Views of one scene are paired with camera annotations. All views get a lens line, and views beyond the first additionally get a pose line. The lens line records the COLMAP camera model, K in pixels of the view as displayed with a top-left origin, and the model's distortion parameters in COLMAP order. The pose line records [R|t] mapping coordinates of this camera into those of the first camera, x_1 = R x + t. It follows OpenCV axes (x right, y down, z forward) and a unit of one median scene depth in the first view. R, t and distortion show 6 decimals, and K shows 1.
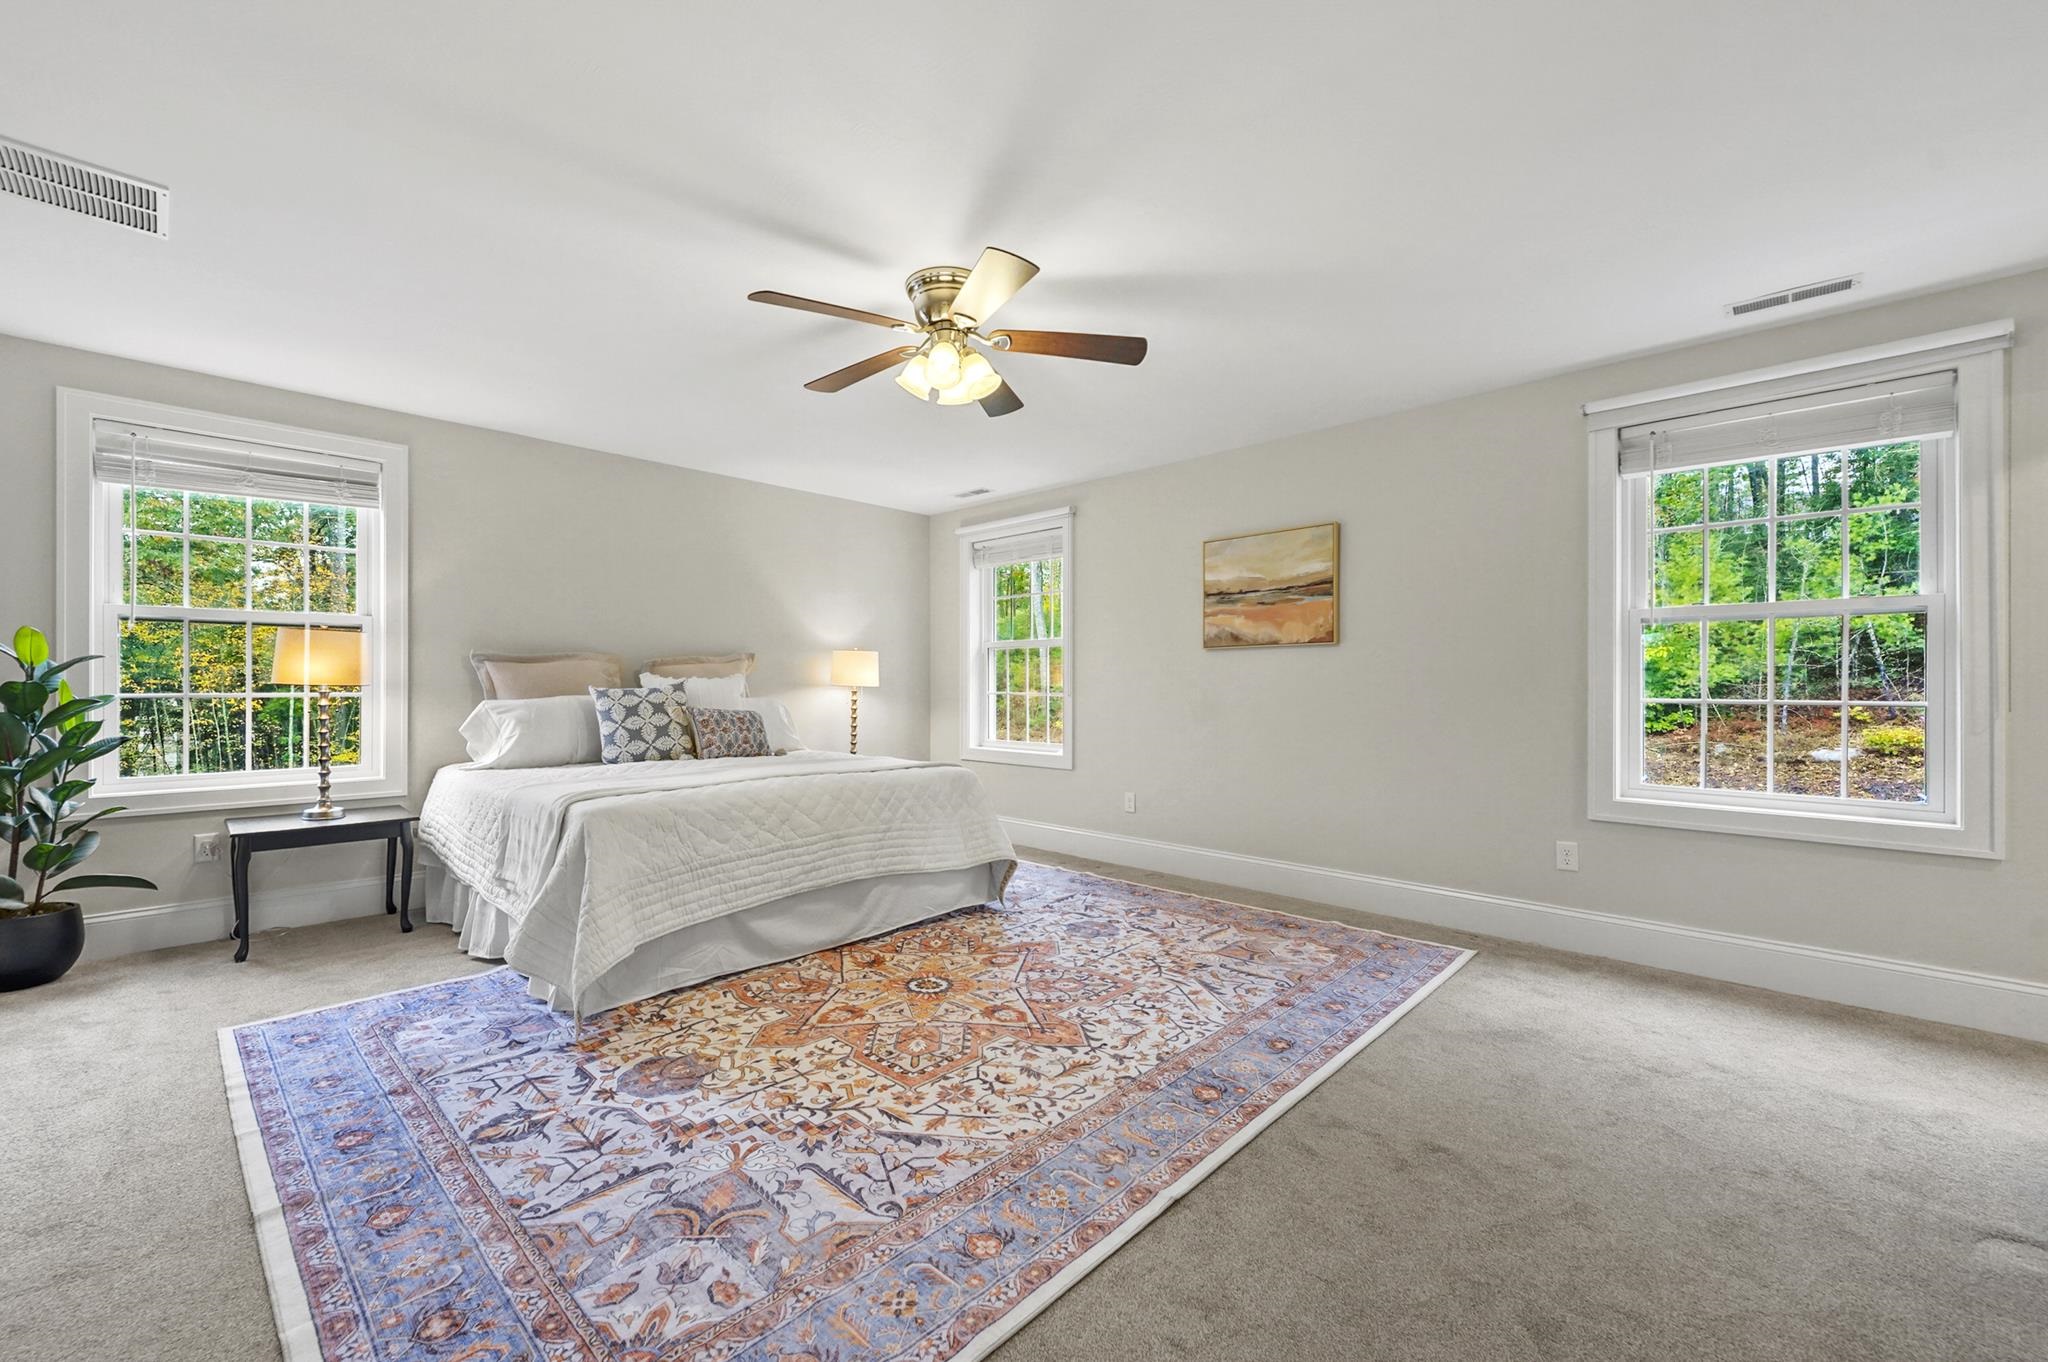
lens RADIAL K [[835.0, 0, 1021.5], [0, 835.0, 682.7], [0, 0, 1]] dist [0.004670, -0.007539]
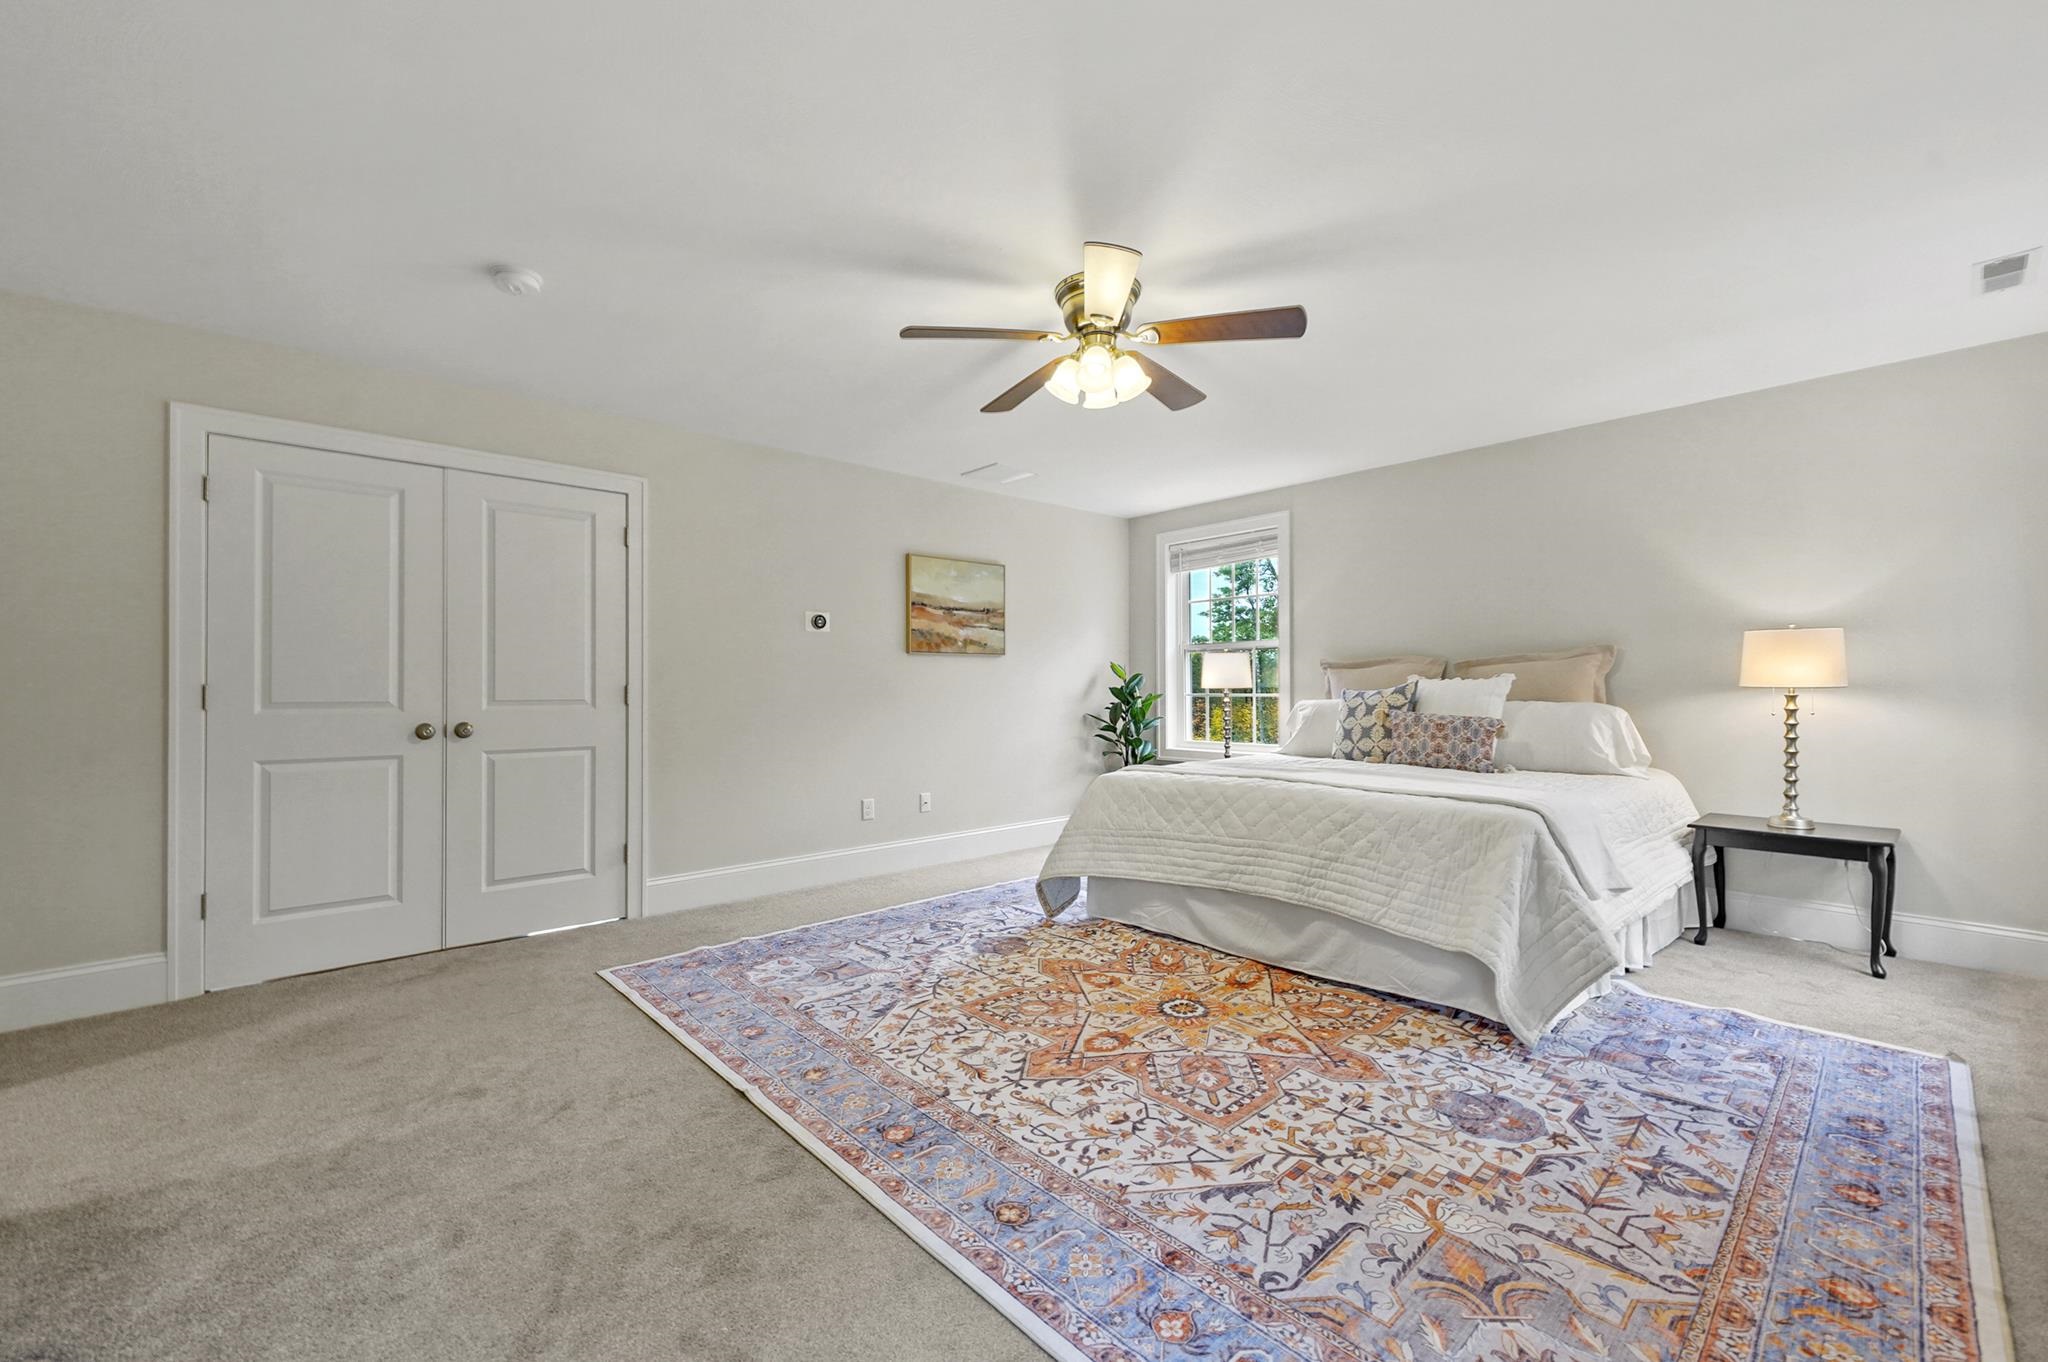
lens RADIAL K [[835.0, 0, 1021.5], [0, 835.0, 682.7], [0, 0, 1]] dist [0.004670, -0.007539]
pose [[-0.081208, -0.007515, -0.996669, 0.910139], [0.003832, 0.999962, -0.007853, 0.006135], [0.996690, -0.004457, -0.081176, 0.980712]]
